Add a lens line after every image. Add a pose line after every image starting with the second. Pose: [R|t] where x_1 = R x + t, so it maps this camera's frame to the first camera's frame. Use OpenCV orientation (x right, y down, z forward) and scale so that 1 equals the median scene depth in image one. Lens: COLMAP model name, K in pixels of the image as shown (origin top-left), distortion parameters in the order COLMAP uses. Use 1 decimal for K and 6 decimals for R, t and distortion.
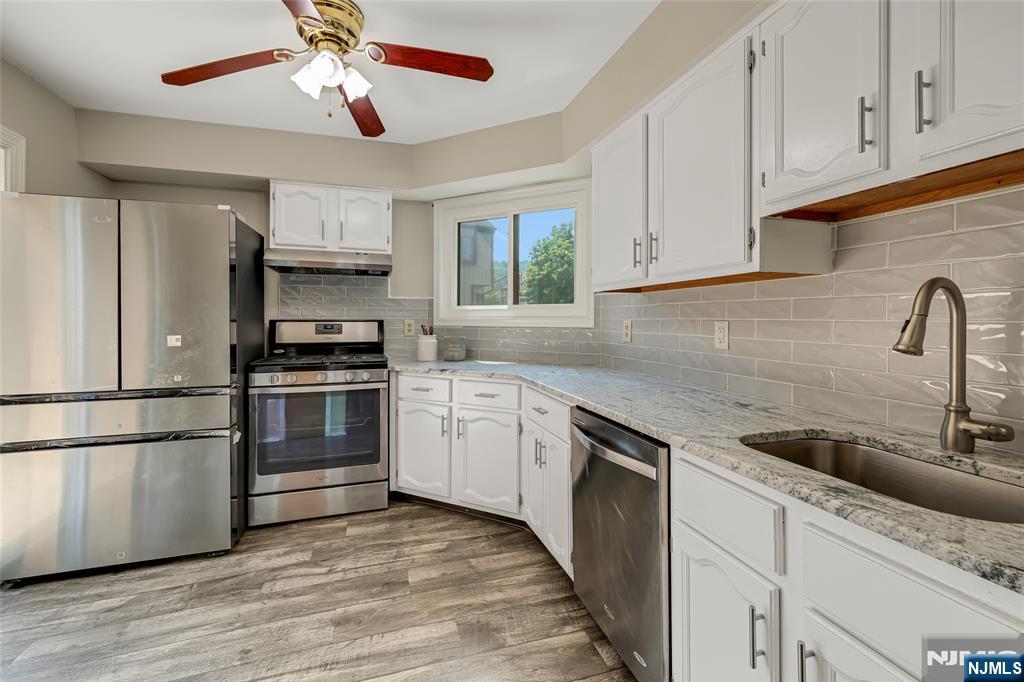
lens RADIAL K [[428.2, 0, 500.3], [0, 428.2, 317.8], [0, 0, 1]] dist [0.004433, -0.000473]
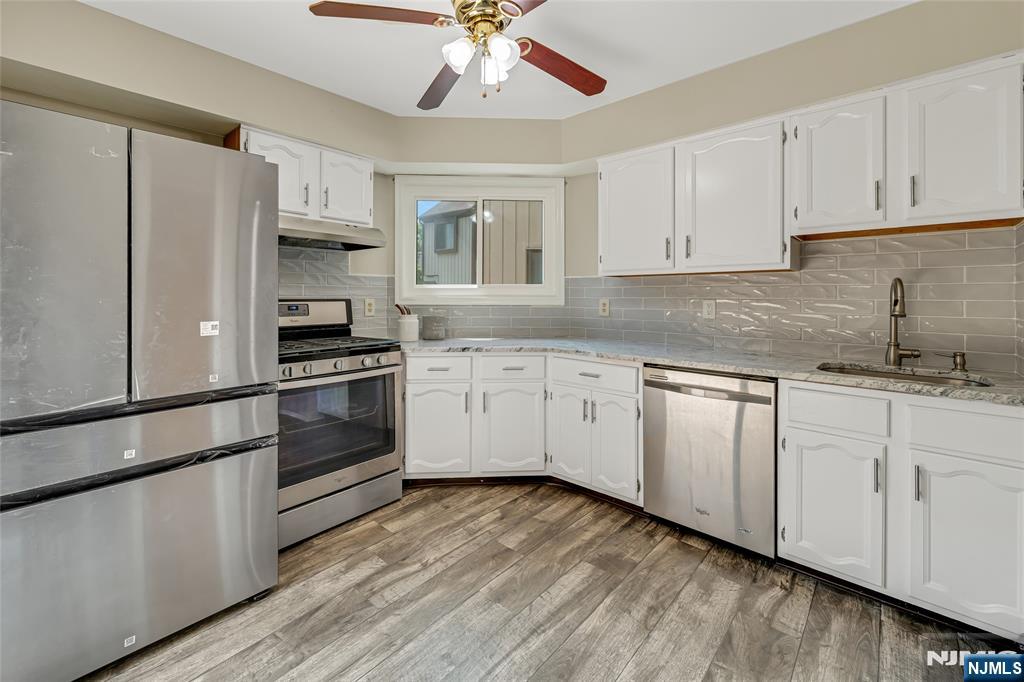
lens RADIAL K [[428.2, 0, 481.9], [0, 428.2, 295.0], [0, 0, 1]] dist [0.004433, -0.000473]
pose [[0.864666, 0.001222, 0.502346, -0.694956], [-0.000820, 0.999999, -0.001020, -0.004498], [-0.502347, 0.000470, 0.864666, 0.107782]]
